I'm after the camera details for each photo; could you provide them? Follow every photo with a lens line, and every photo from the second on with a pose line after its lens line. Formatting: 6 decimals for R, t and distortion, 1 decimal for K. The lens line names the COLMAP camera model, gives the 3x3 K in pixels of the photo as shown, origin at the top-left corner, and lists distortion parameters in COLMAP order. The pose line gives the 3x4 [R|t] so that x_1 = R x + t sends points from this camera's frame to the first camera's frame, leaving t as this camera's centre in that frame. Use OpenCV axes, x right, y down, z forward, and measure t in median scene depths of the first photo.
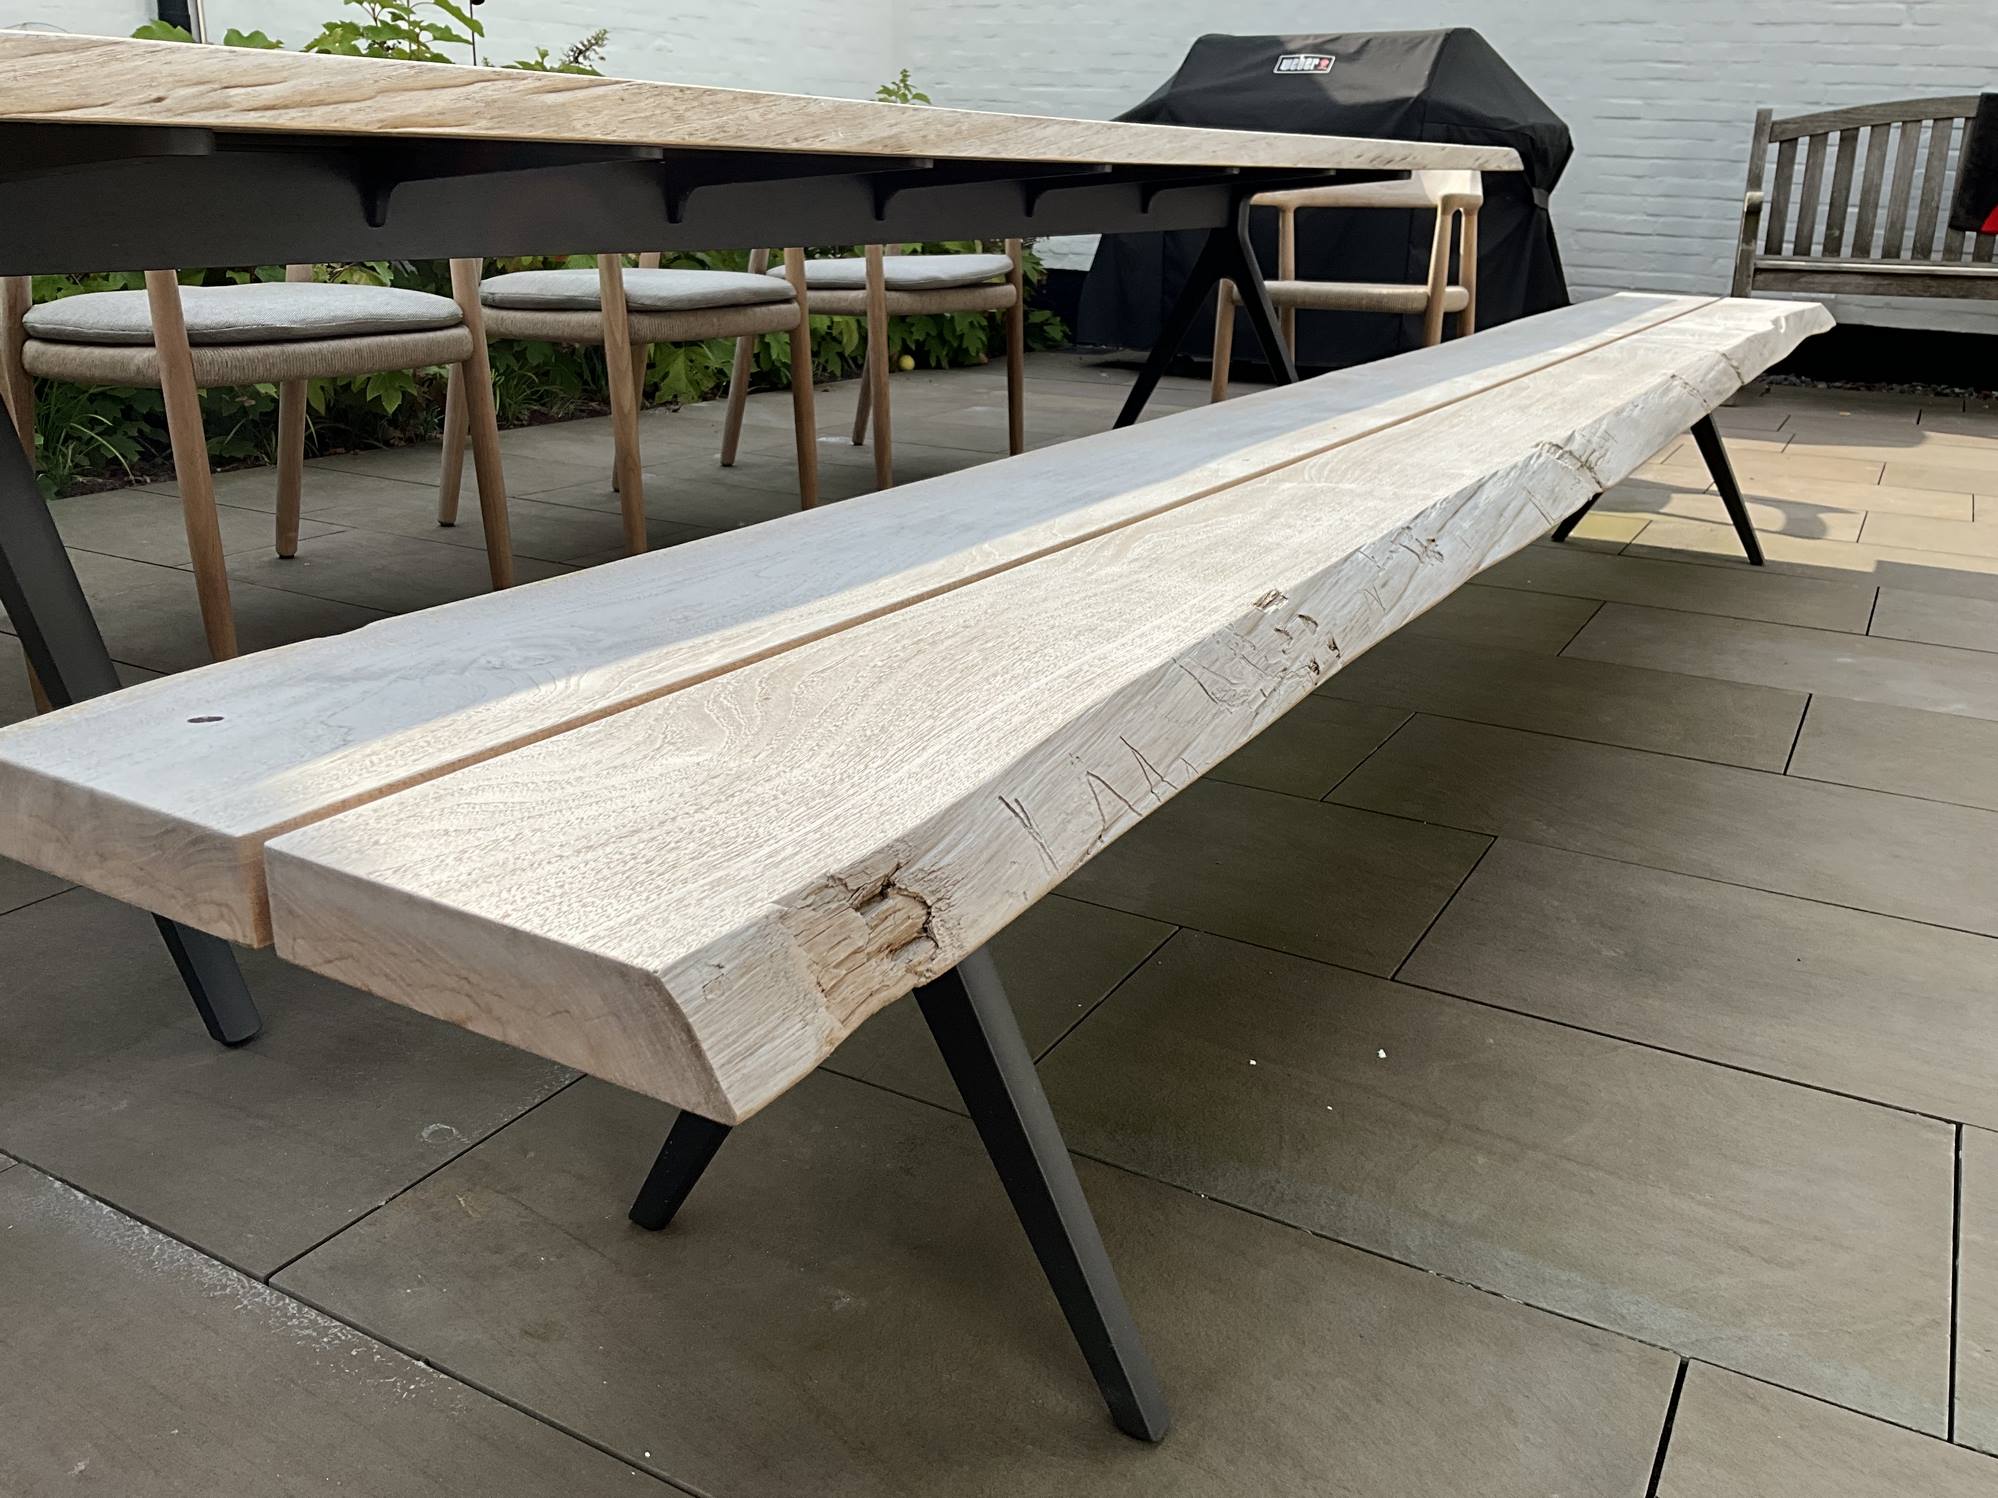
lens RADIAL K [[1659.3, 0, 999.0], [0, 1659.3, 749.0], [0, 0, 1]] dist [0.001780, 0.002505]
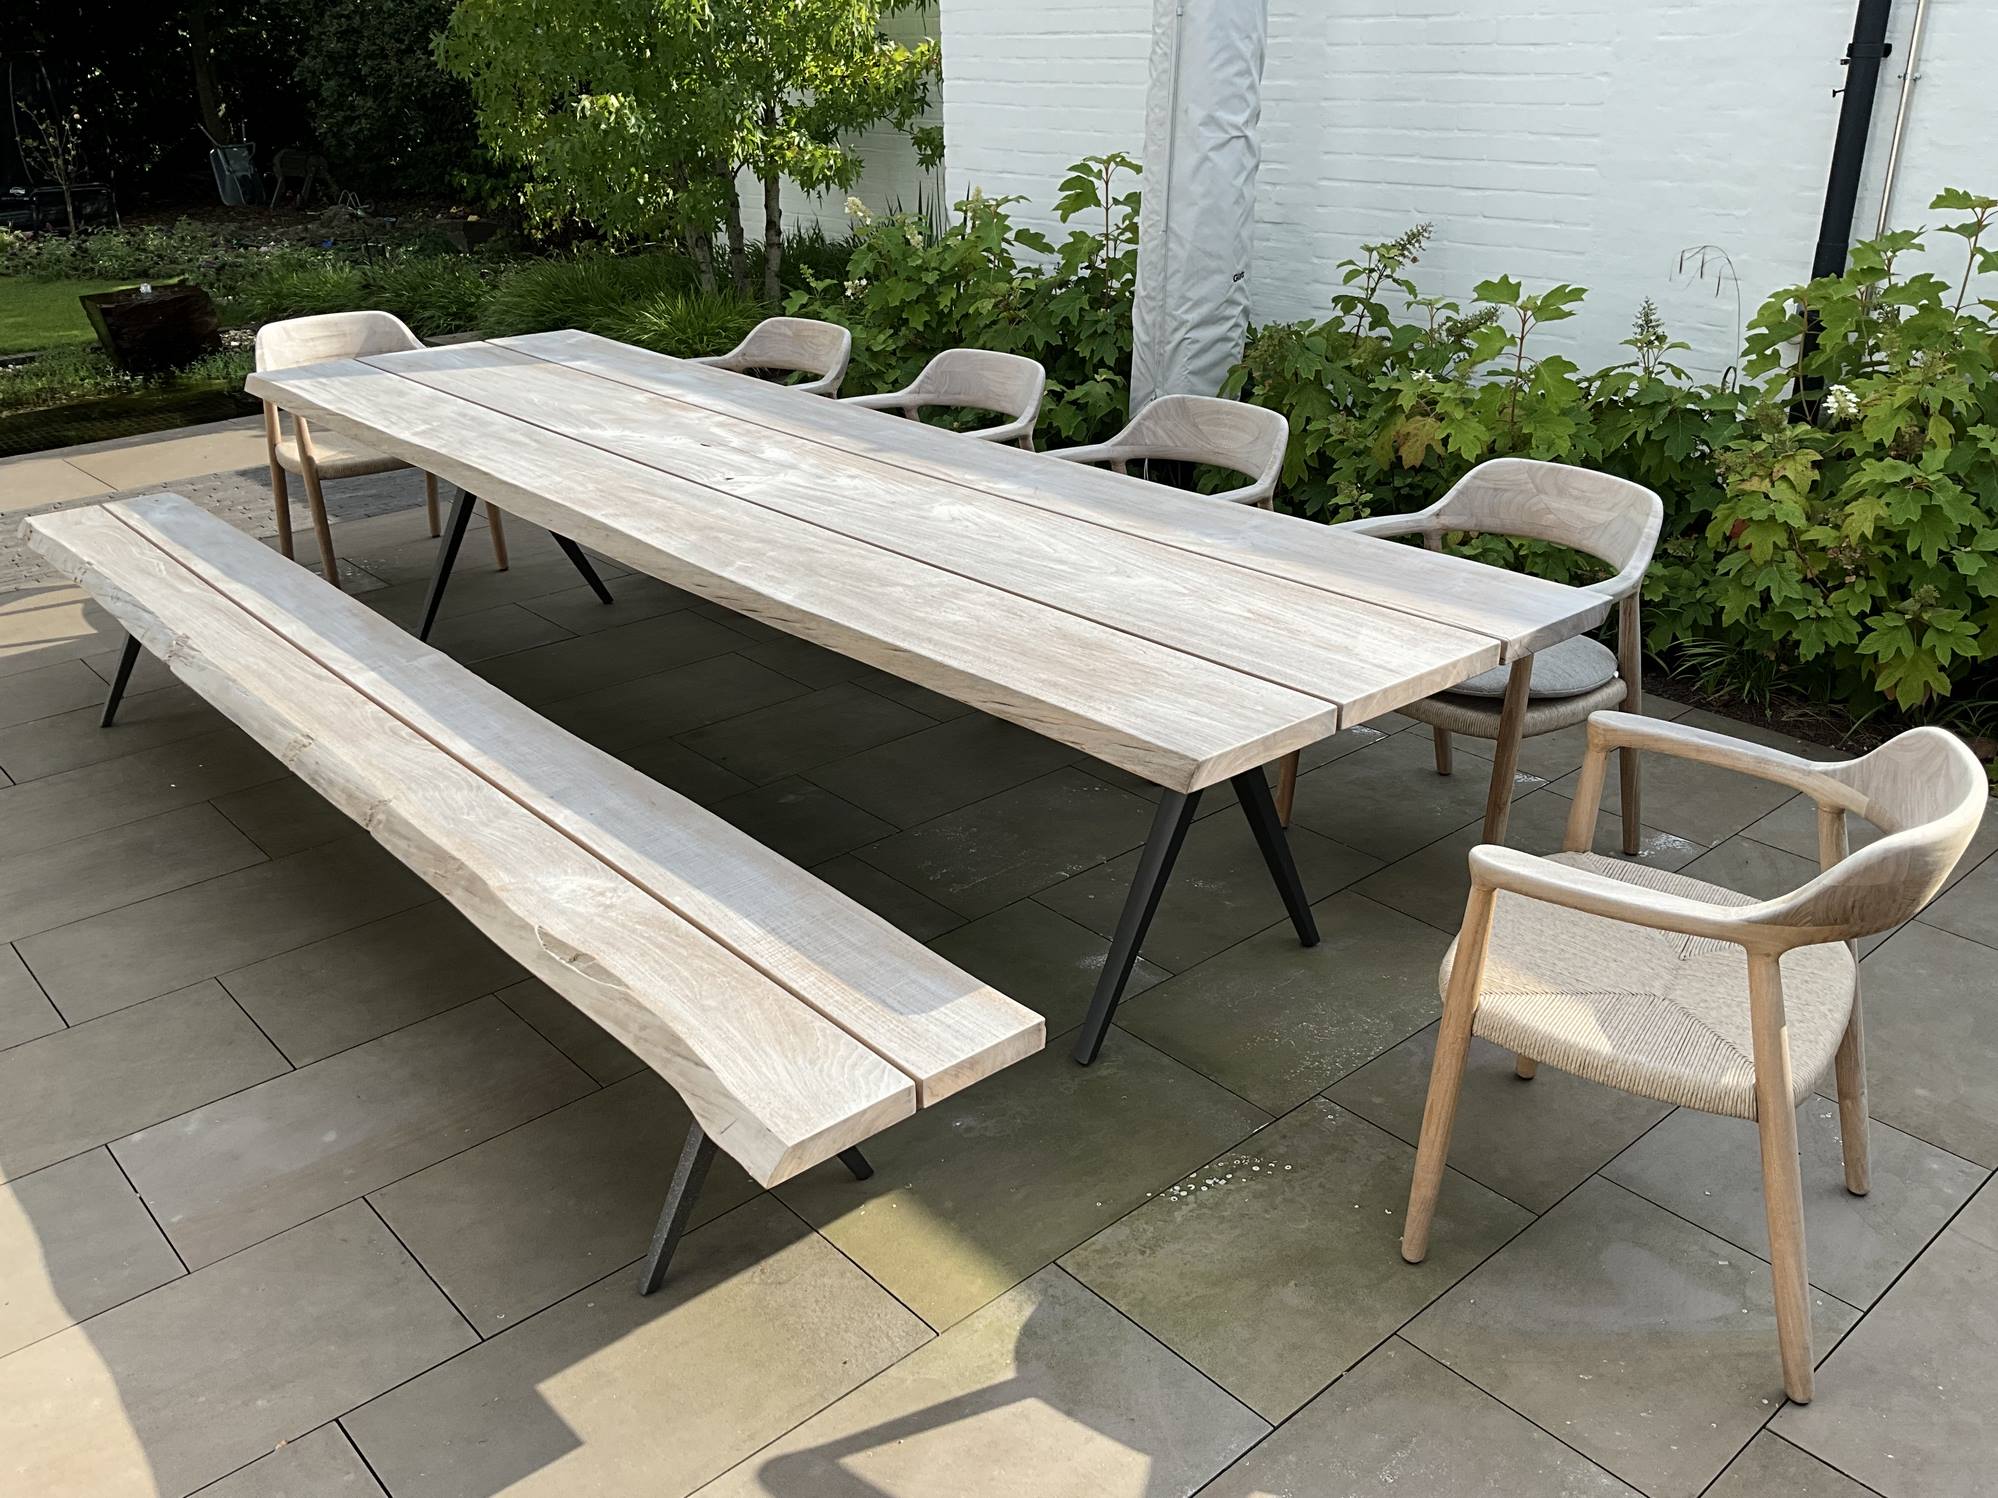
lens RADIAL K [[1659.3, 0, 999.0], [0, 1659.3, 749.0], [0, 0, 1]] dist [0.001780, 0.002505]
pose [[-0.324498, 0.363438, -0.873278, 1.055493], [-0.315325, 0.828862, 0.462123, -0.766306], [0.891780, 0.425324, -0.154363, 1.267452]]
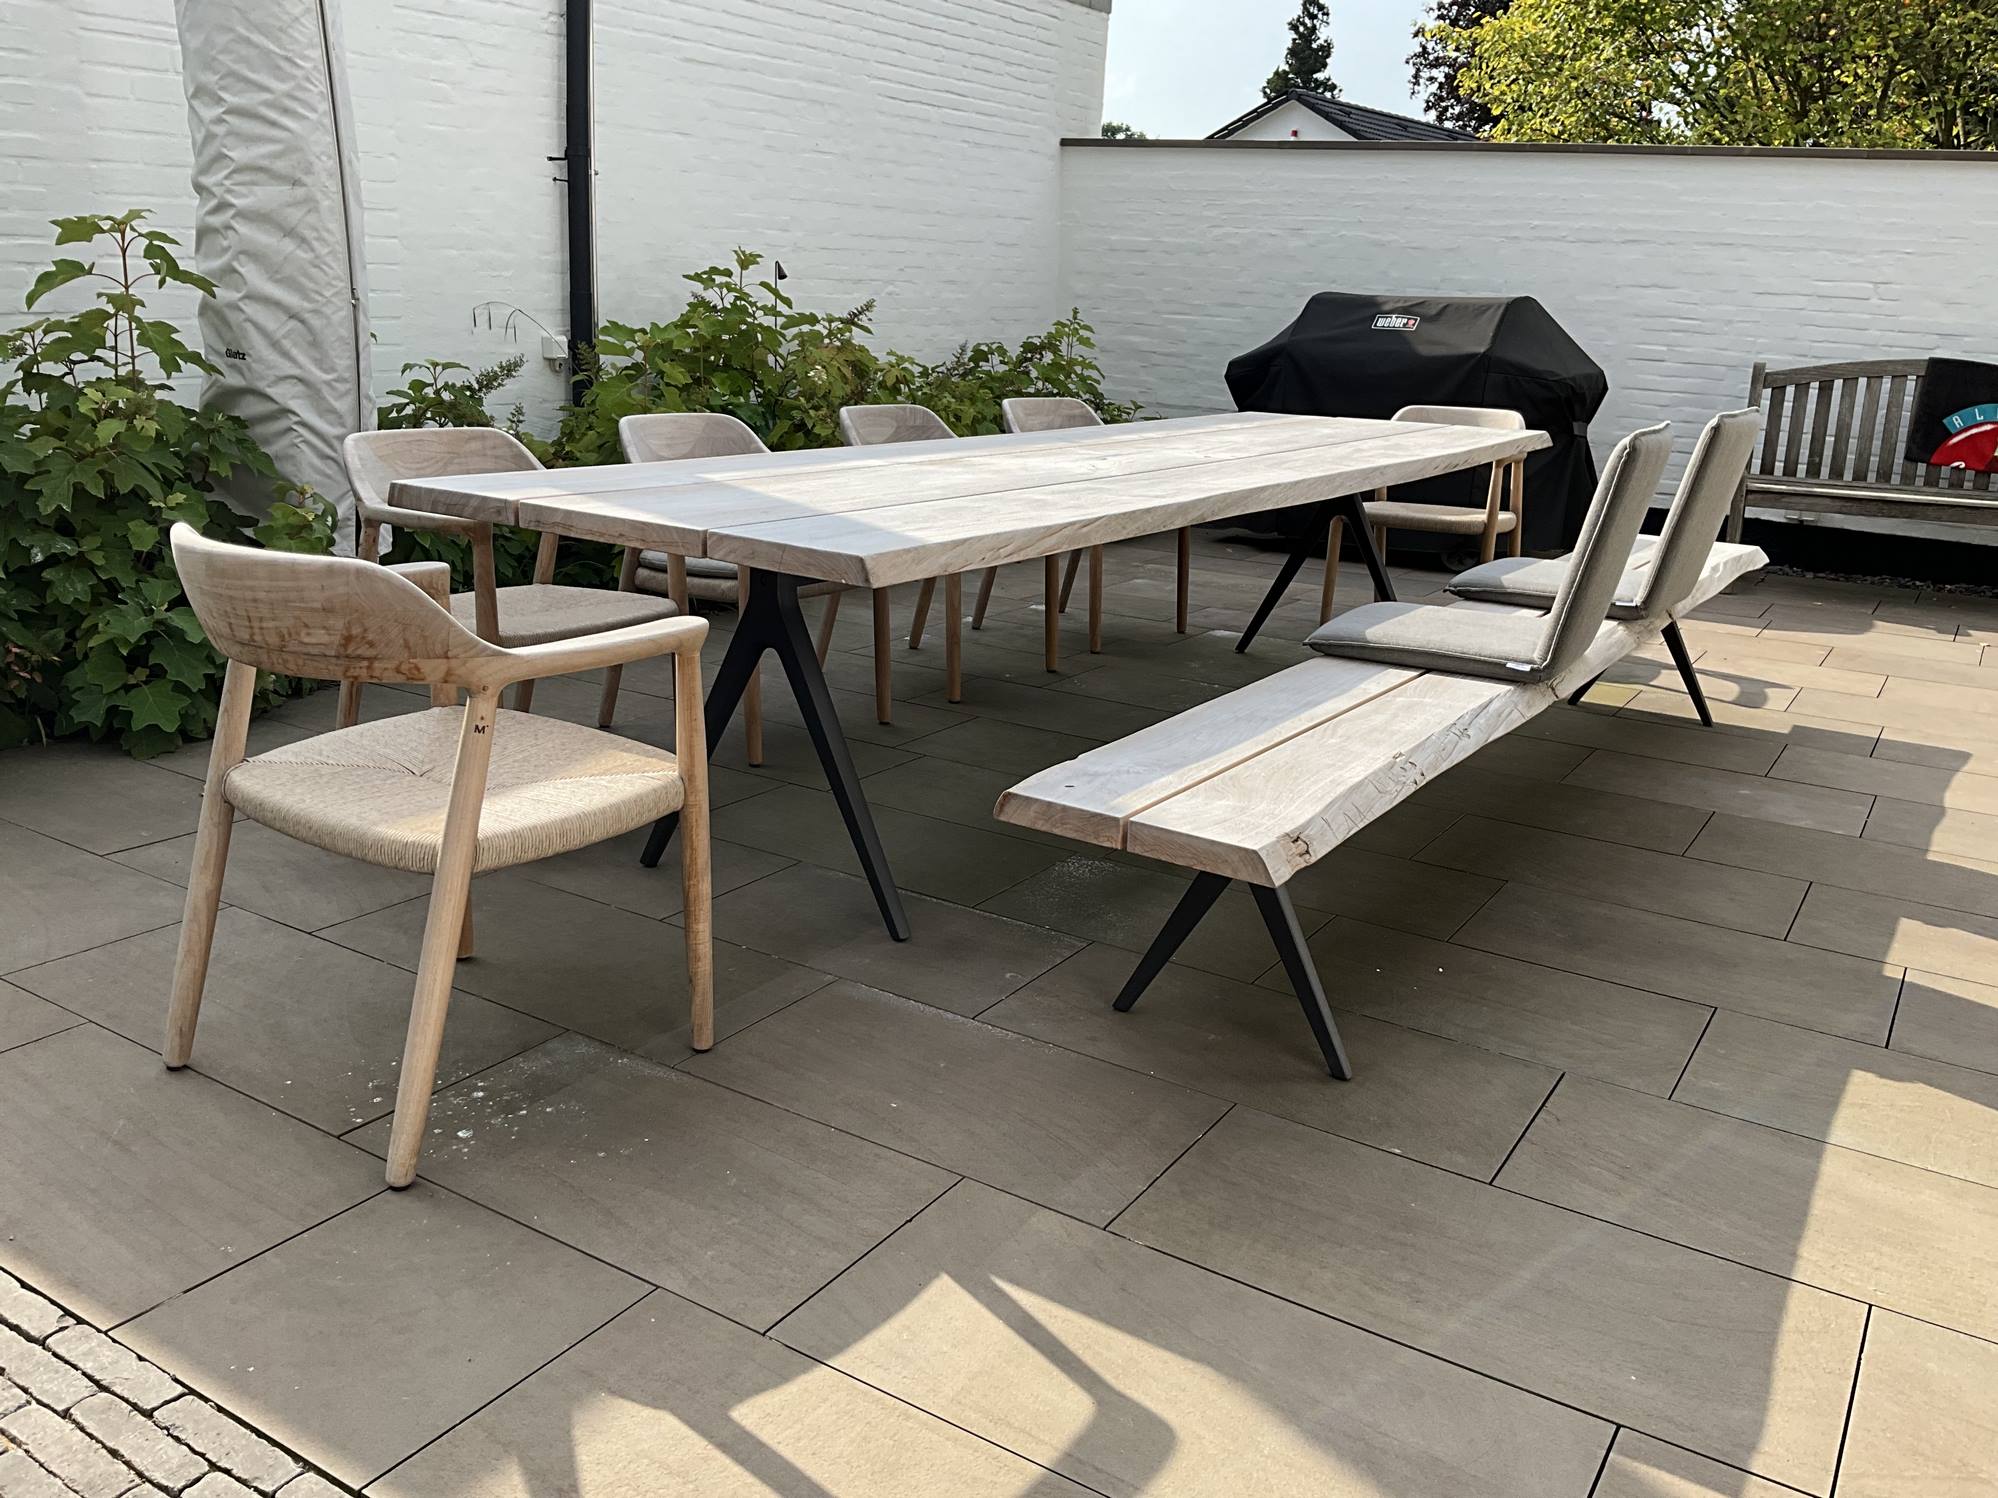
lens RADIAL K [[1617.8, 0, 986.0], [0, 1617.8, 756.7], [0, 0, 1]] dist [0.057970, -0.103118]
pose [[0.998129, 0.031608, -0.052335, -0.115104], [-0.034806, 0.997508, -0.061366, 0.029798], [0.050265, 0.063072, 0.996742, -0.518324]]
